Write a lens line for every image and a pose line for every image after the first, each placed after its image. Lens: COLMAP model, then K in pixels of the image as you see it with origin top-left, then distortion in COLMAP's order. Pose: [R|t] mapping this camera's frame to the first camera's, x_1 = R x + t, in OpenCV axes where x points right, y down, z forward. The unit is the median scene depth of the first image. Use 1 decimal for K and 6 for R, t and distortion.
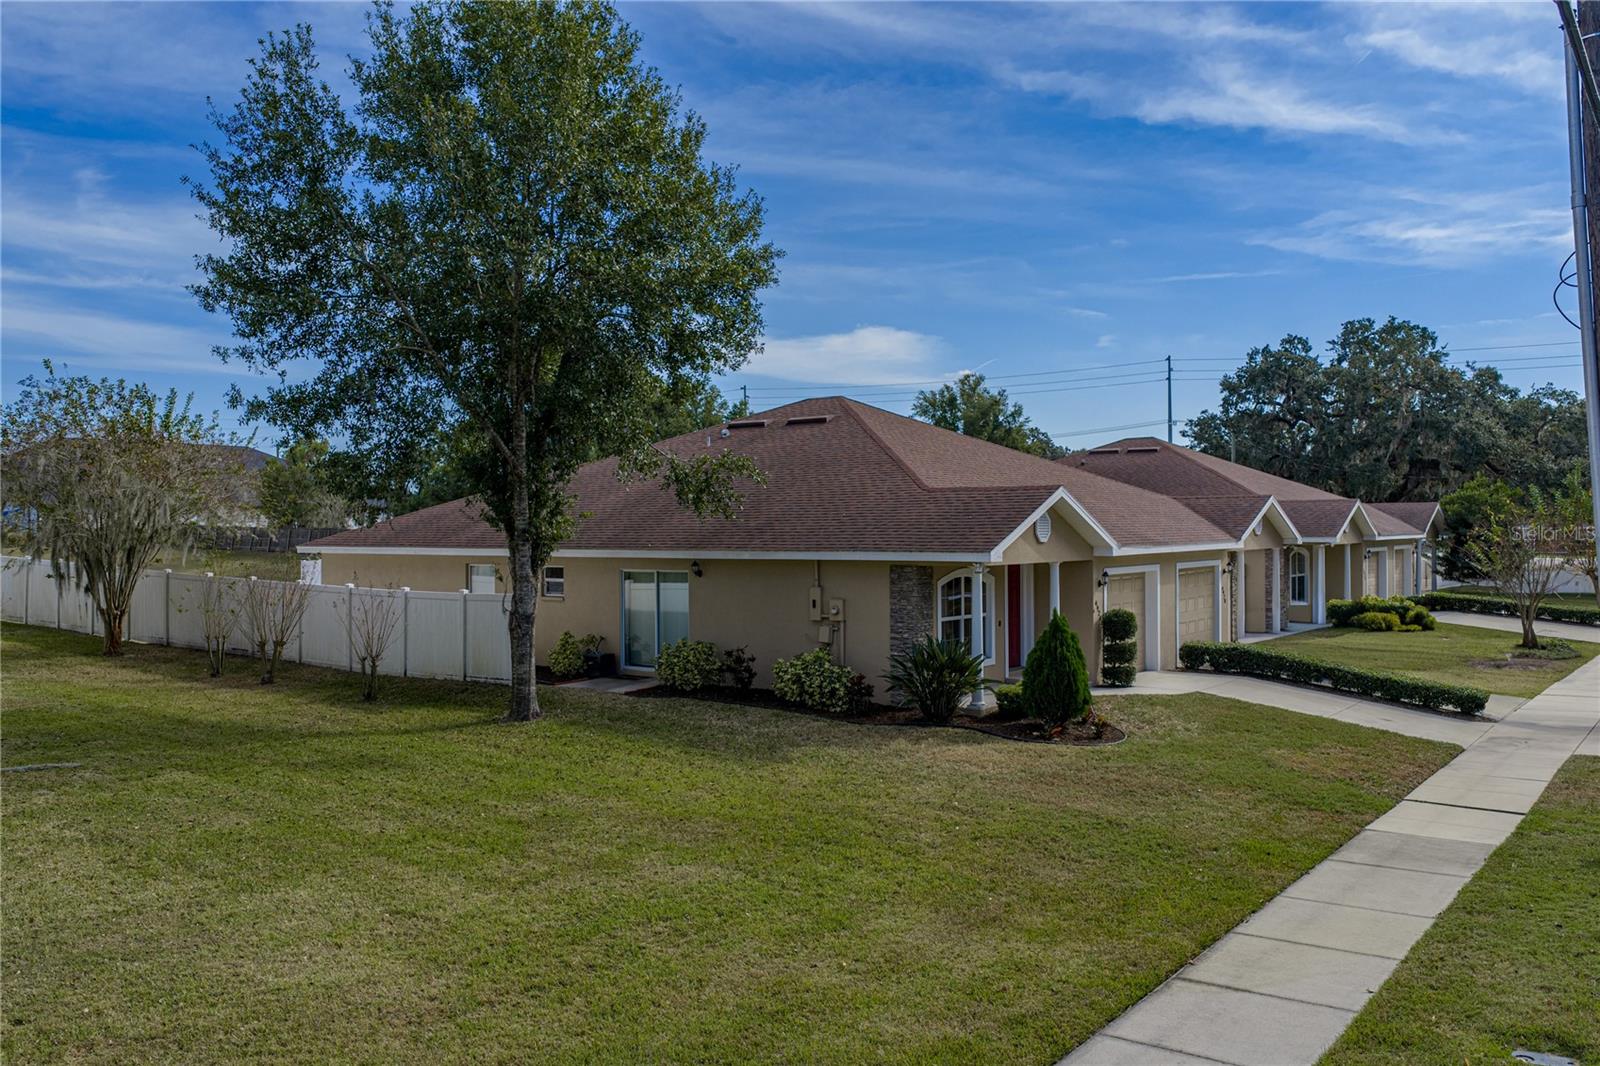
lens RADIAL K [[1340.8, 0, 800.0], [0, 1340.8, 533.0], [0, 0, 1]] dist [0.015454, -0.019868]
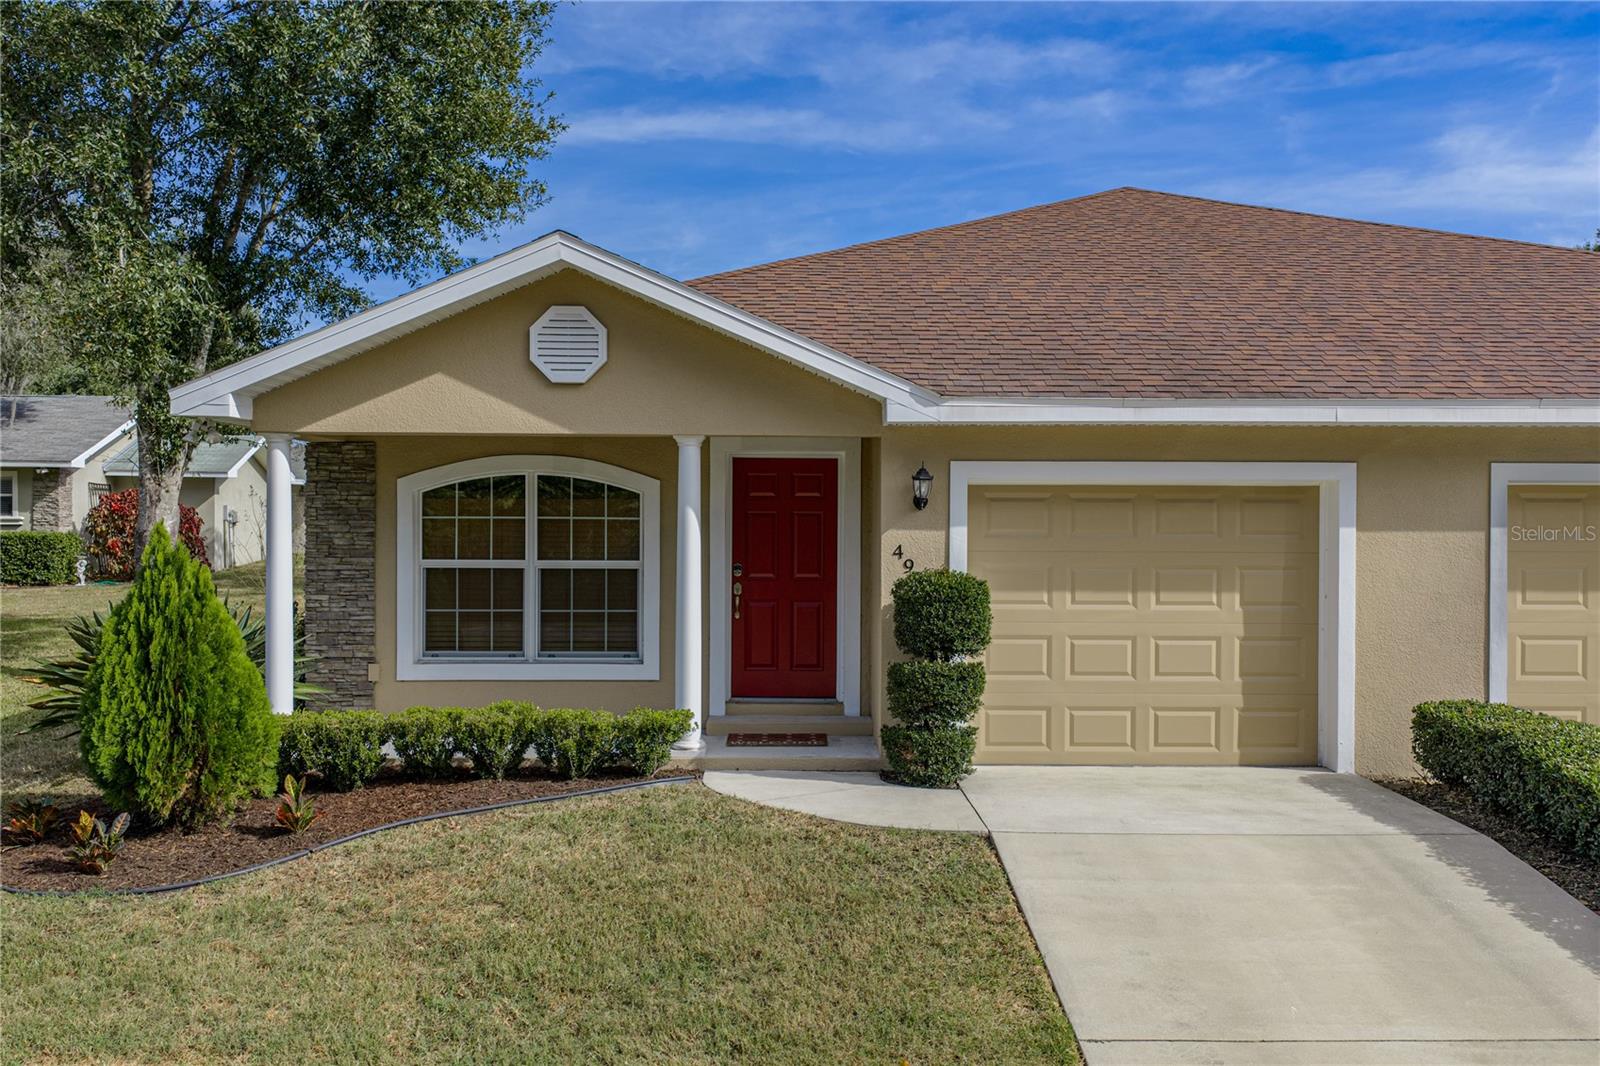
lens RADIAL K [[1340.8, 0, 800.0], [0, 1340.8, 533.0], [0, 0, 1]] dist [0.015454, -0.019868]
pose [[0.595810, 0.017596, -0.802933, 0.509923], [-0.012990, 0.999840, 0.012273, 0.042836], [0.803020, 0.003118, 0.595943, 0.756356]]
